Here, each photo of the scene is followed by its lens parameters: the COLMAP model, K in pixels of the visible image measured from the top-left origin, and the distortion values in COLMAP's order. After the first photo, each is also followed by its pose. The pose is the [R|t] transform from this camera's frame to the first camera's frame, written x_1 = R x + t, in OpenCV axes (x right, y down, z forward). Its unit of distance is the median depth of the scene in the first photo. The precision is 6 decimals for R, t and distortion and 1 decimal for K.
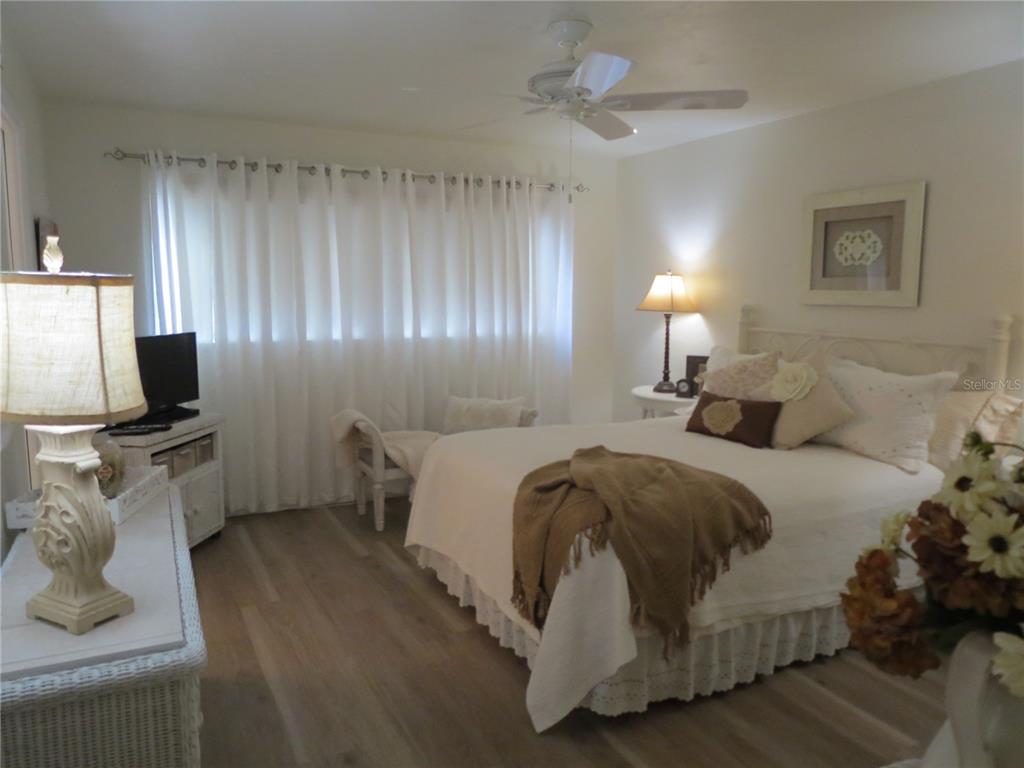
lens RADIAL K [[748.2, 0, 514.0], [0, 748.2, 383.8], [0, 0, 1]] dist [-0.008856, -0.001048]
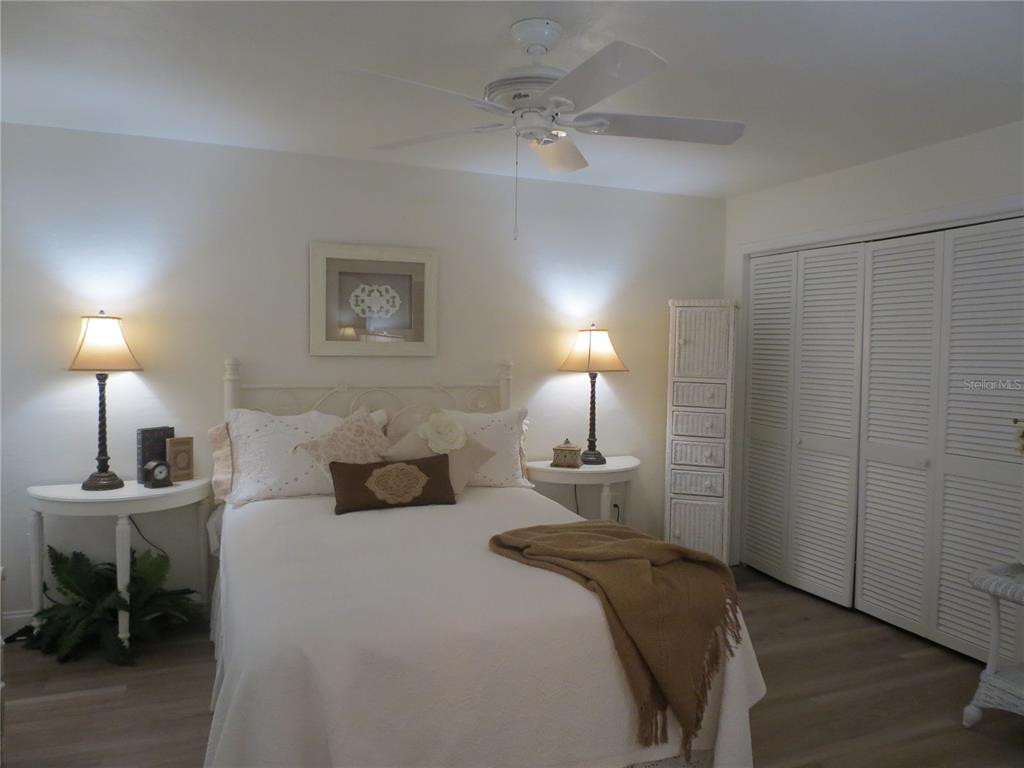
lens RADIAL K [[748.2, 0, 514.0], [0, 748.2, 383.8], [0, 0, 1]] dist [-0.008856, -0.001048]
pose [[0.098583, -0.057924, 0.993442, -0.557997], [0.110856, 0.992730, 0.046882, -0.094467], [-0.988935, 0.105507, 0.104287, 0.707523]]
